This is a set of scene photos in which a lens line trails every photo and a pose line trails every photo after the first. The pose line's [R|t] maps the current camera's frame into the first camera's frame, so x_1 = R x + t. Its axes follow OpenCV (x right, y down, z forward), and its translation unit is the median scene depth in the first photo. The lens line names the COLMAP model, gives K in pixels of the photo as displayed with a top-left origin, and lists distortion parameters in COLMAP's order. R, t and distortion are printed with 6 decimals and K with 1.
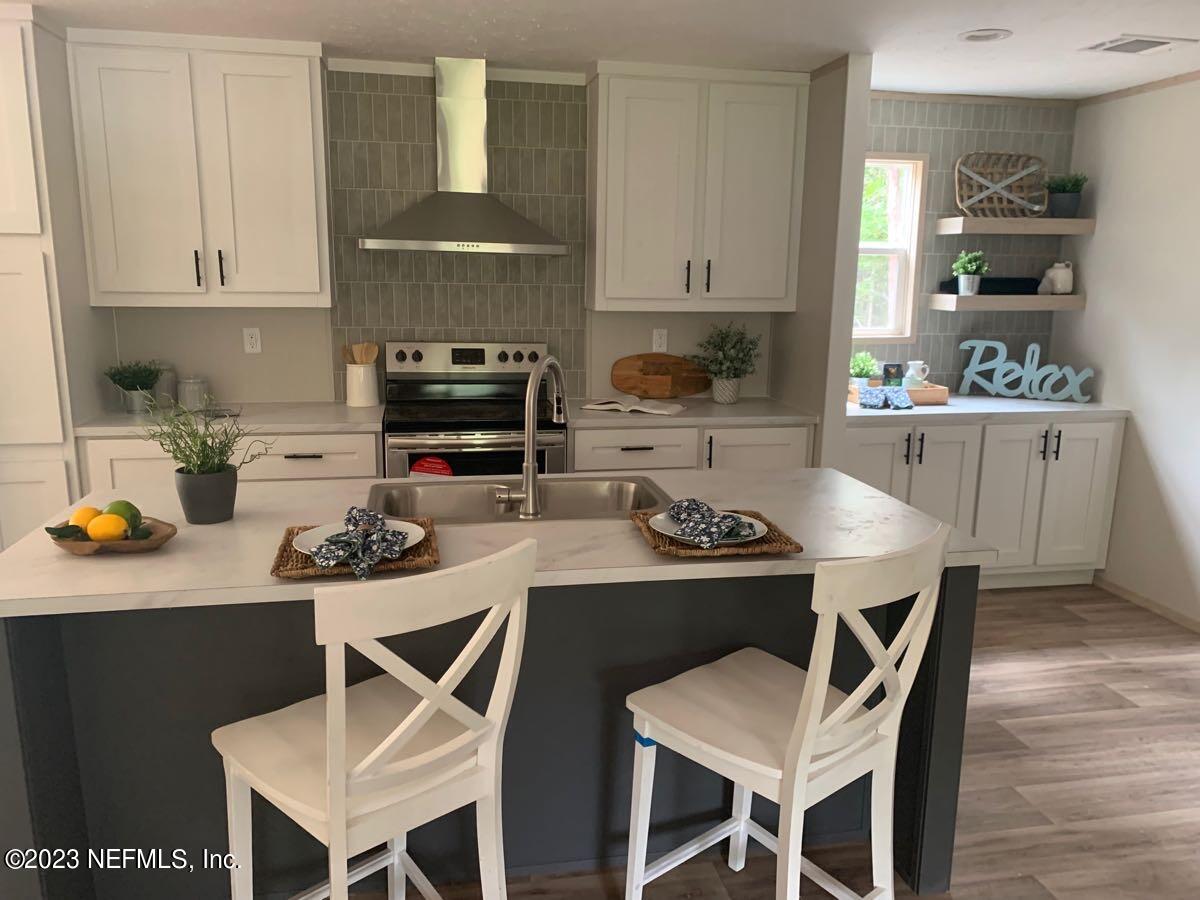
lens RADIAL K [[925.1, 0, 604.4], [0, 925.1, 456.2], [0, 0, 1]] dist [0.014228, -0.024966]
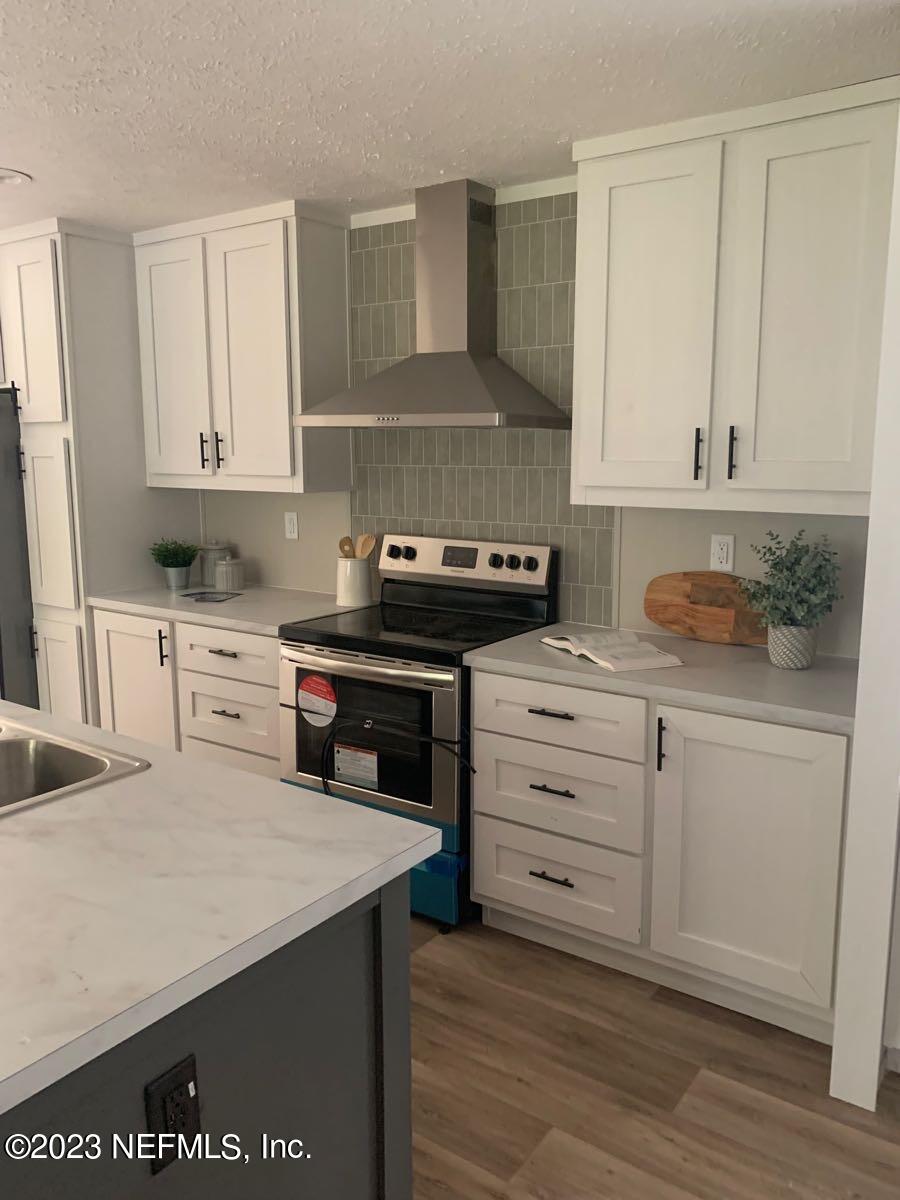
lens RADIAL K [[925.1, 0, 449.0], [0, 925.1, 595.4], [0, 0, 1]] dist [0.014228, -0.024966]
pose [[0.699013, 0.101594, -0.707855, 0.415555], [-0.129270, 0.991501, 0.014648, -0.086528], [0.703327, 0.081266, 0.706206, 0.438576]]
